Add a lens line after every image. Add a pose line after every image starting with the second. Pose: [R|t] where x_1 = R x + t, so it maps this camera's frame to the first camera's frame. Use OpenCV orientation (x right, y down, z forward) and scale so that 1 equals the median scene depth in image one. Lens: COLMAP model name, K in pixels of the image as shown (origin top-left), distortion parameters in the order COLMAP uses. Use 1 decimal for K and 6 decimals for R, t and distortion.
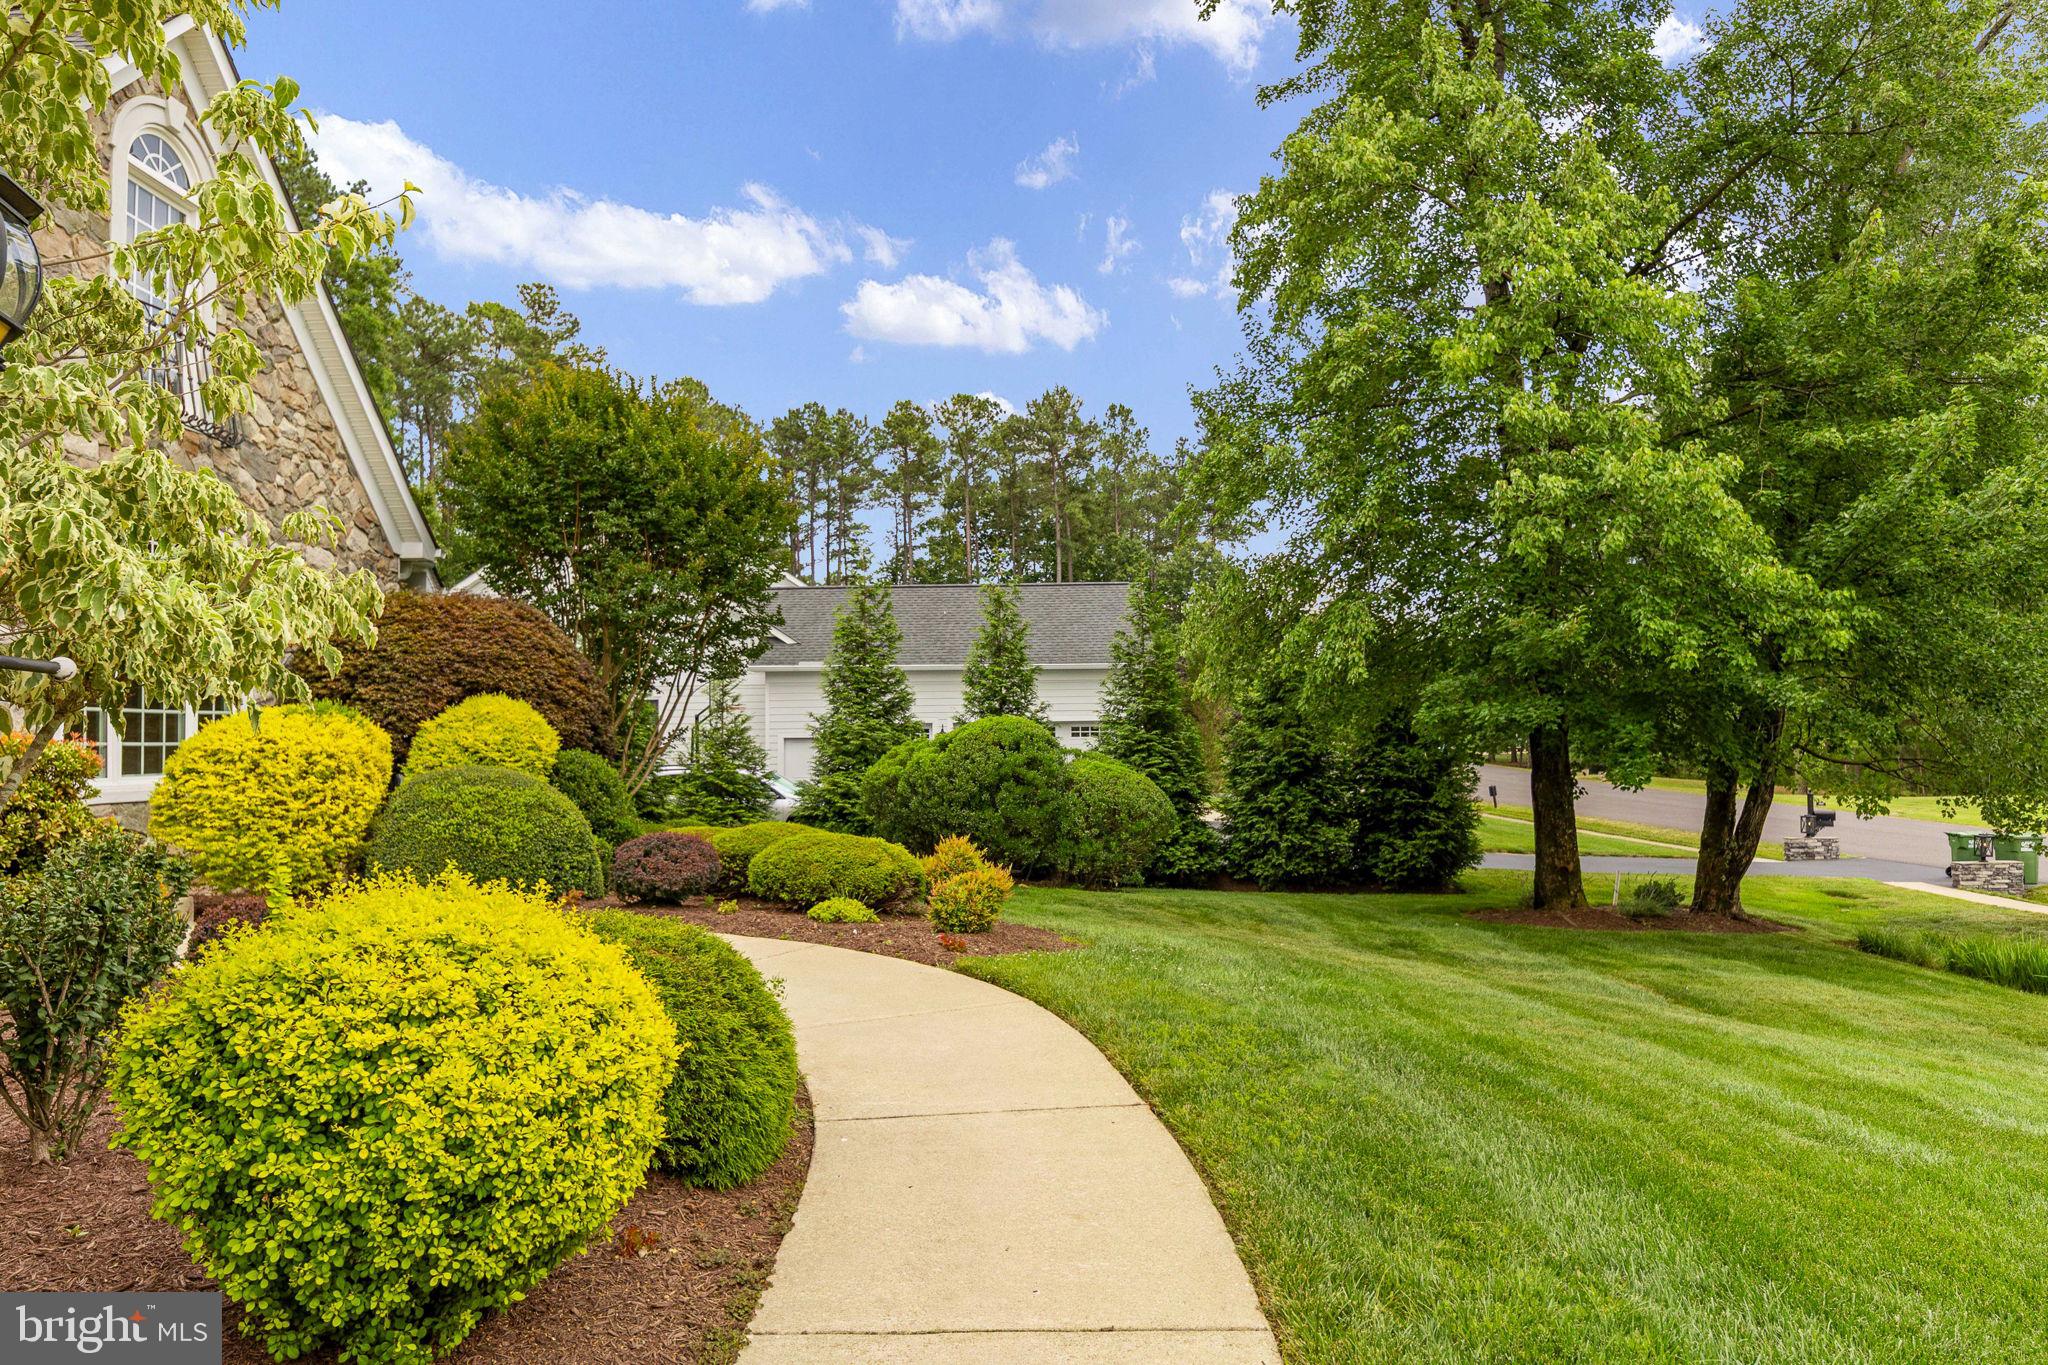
lens RADIAL K [[1168.4, 0, 1022.3], [0, 1168.4, 708.7], [0, 0, 1]] dist [-0.005455, -0.012362]
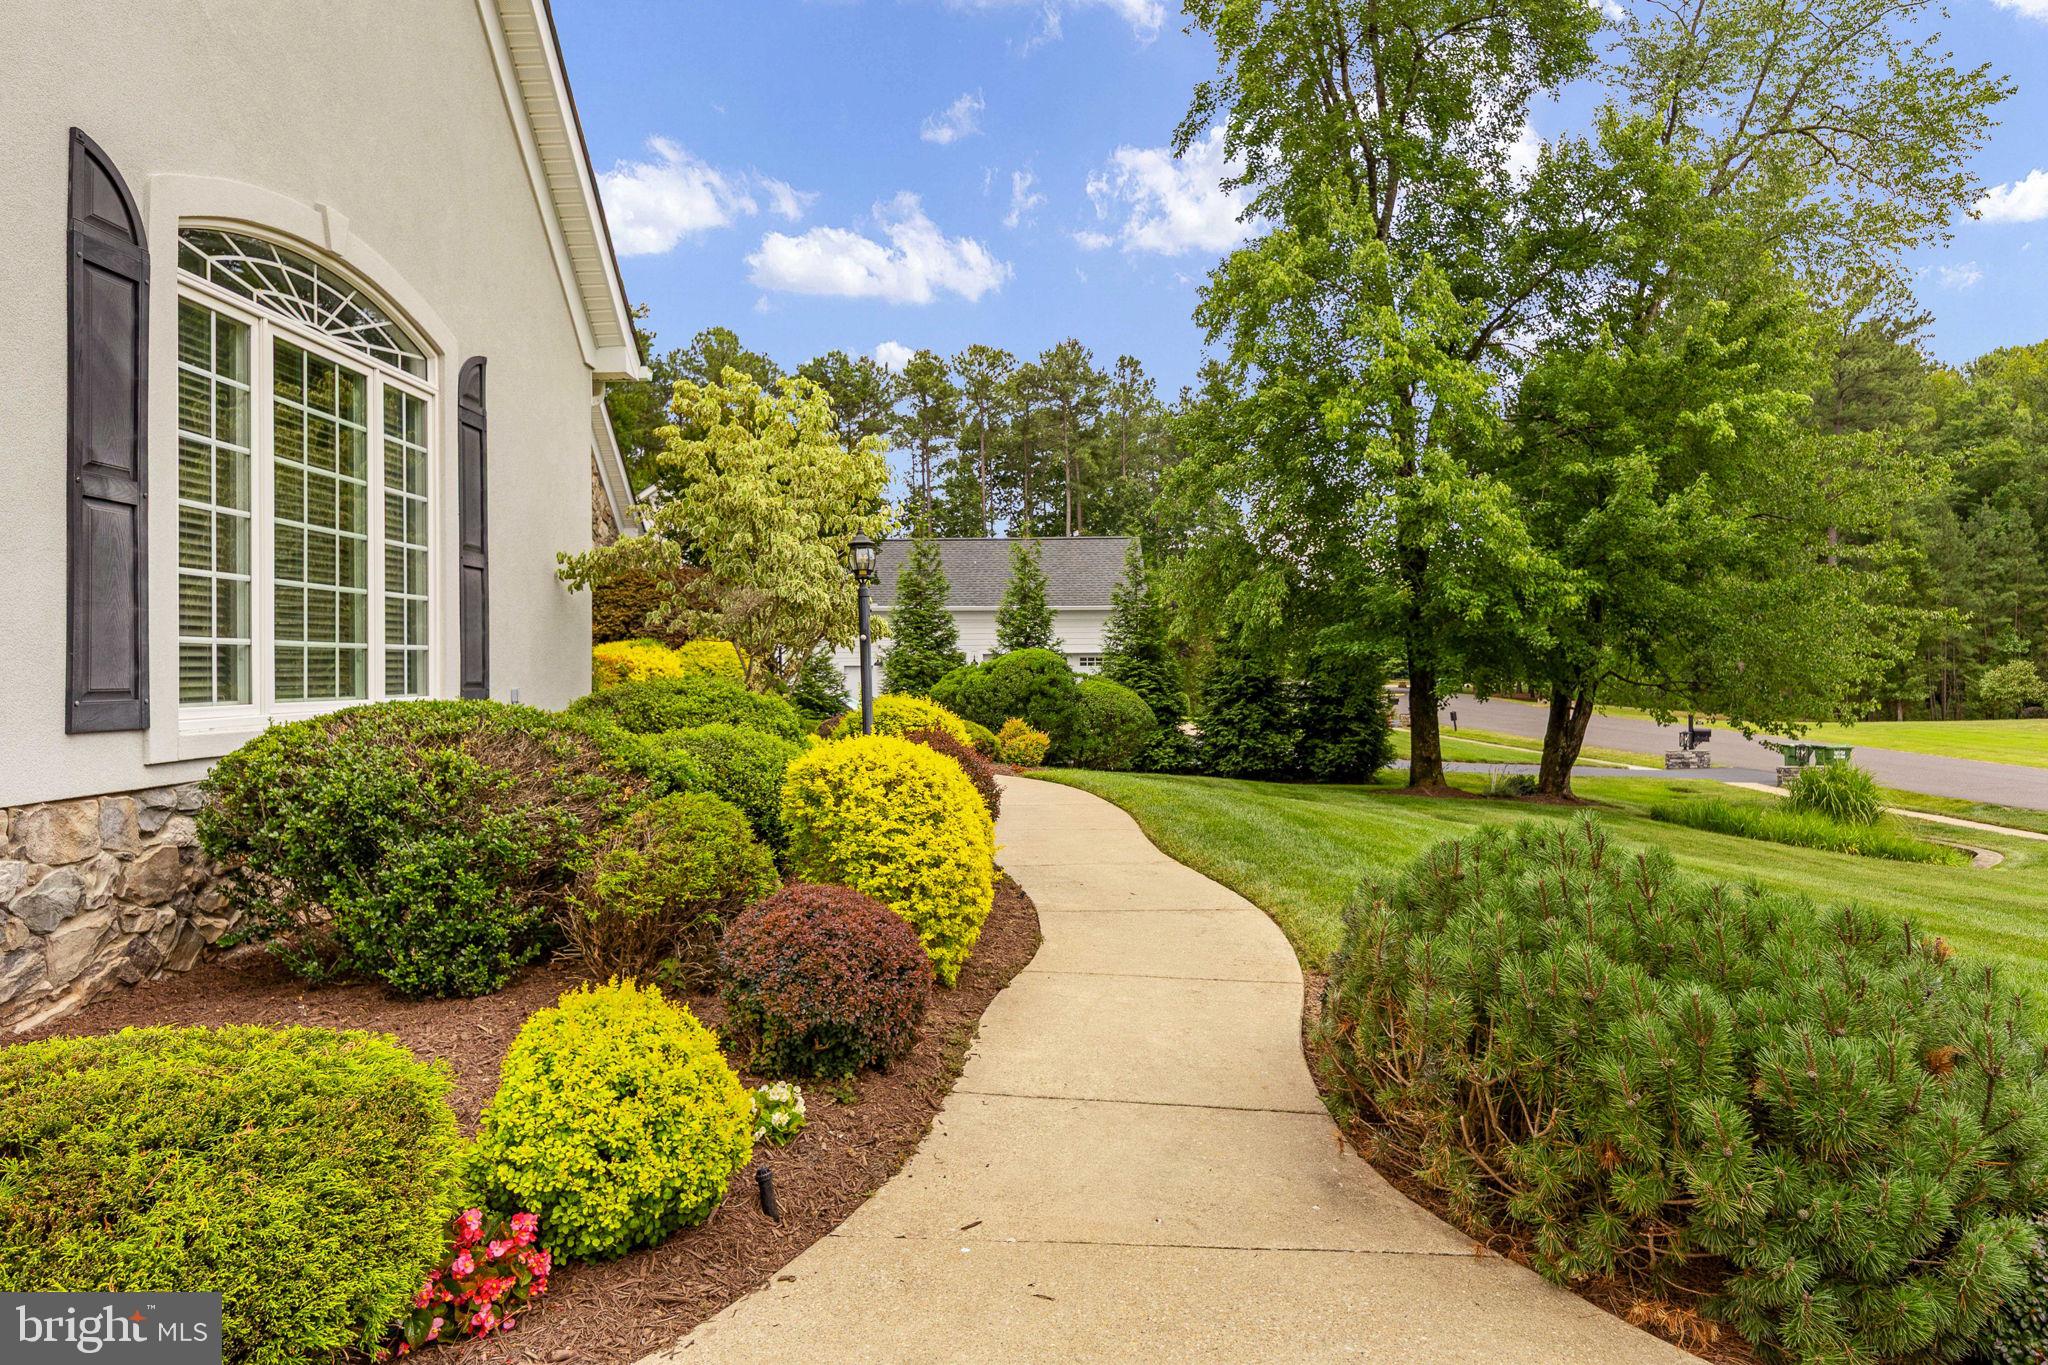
lens RADIAL K [[1153.0, 0, 1001.5], [0, 1153.0, 678.6], [0, 0, 1]] dist [0.029972, -0.000221]
pose [[0.999674, 0.004362, -0.025169, -0.014153], [-0.003532, 0.999452, 0.032908, -0.002650], [0.025299, -0.032808, 0.999141, -0.299555]]
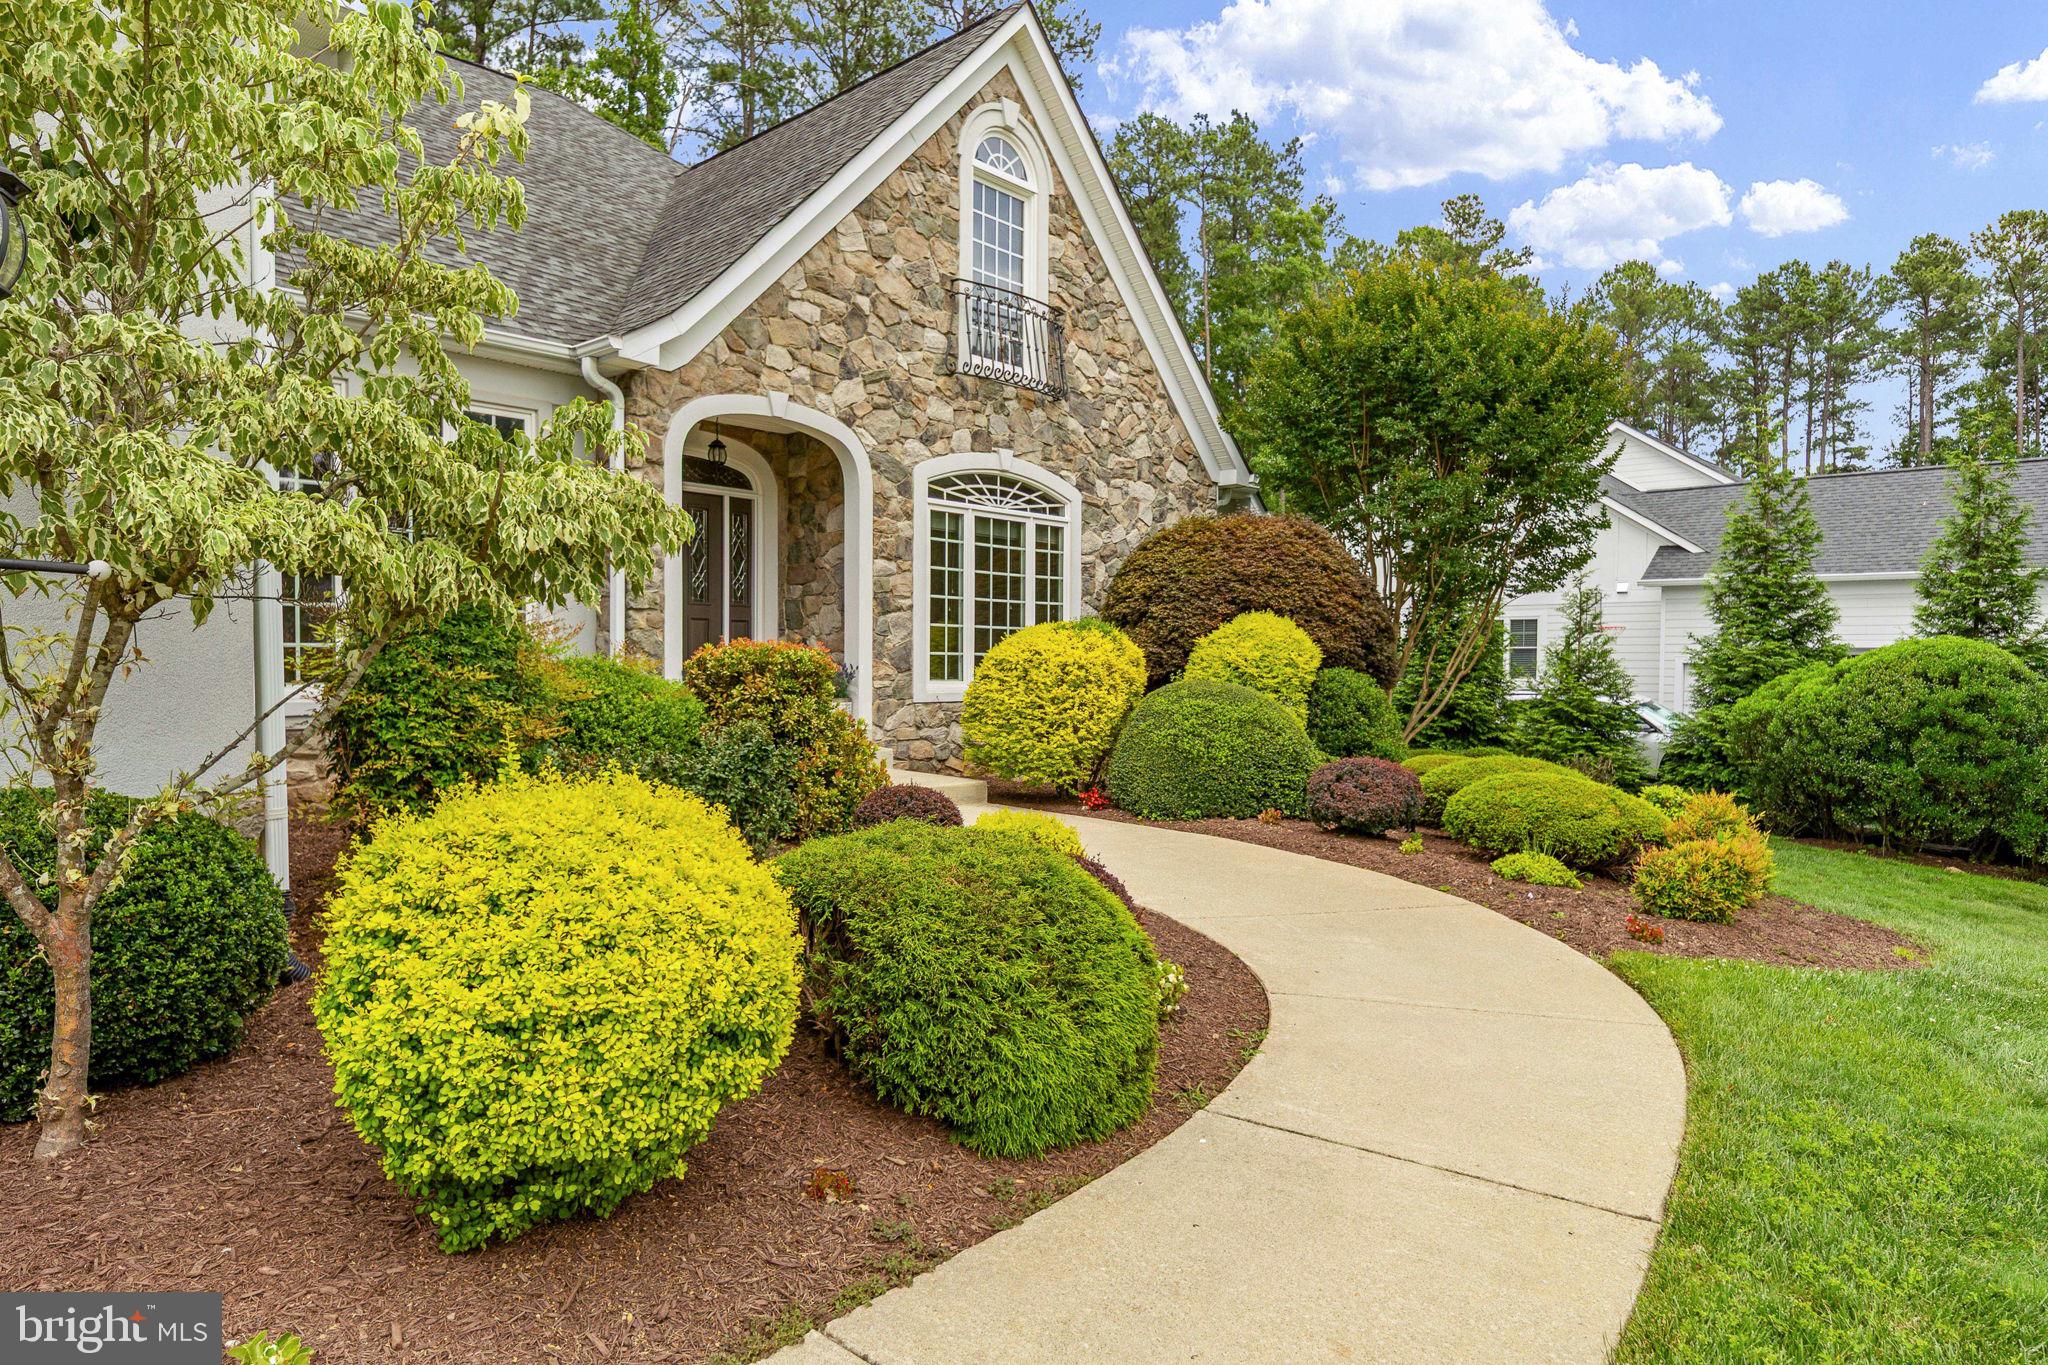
lens RADIAL K [[1168.4, 0, 1022.3], [0, 1168.4, 708.7], [0, 0, 1]] dist [-0.005455, -0.012362]
pose [[0.722163, 0.047708, -0.690076, 0.057684], [-0.001322, 0.997712, 0.067592, 0.001948], [0.691721, -0.047900, 0.720574, 0.061711]]
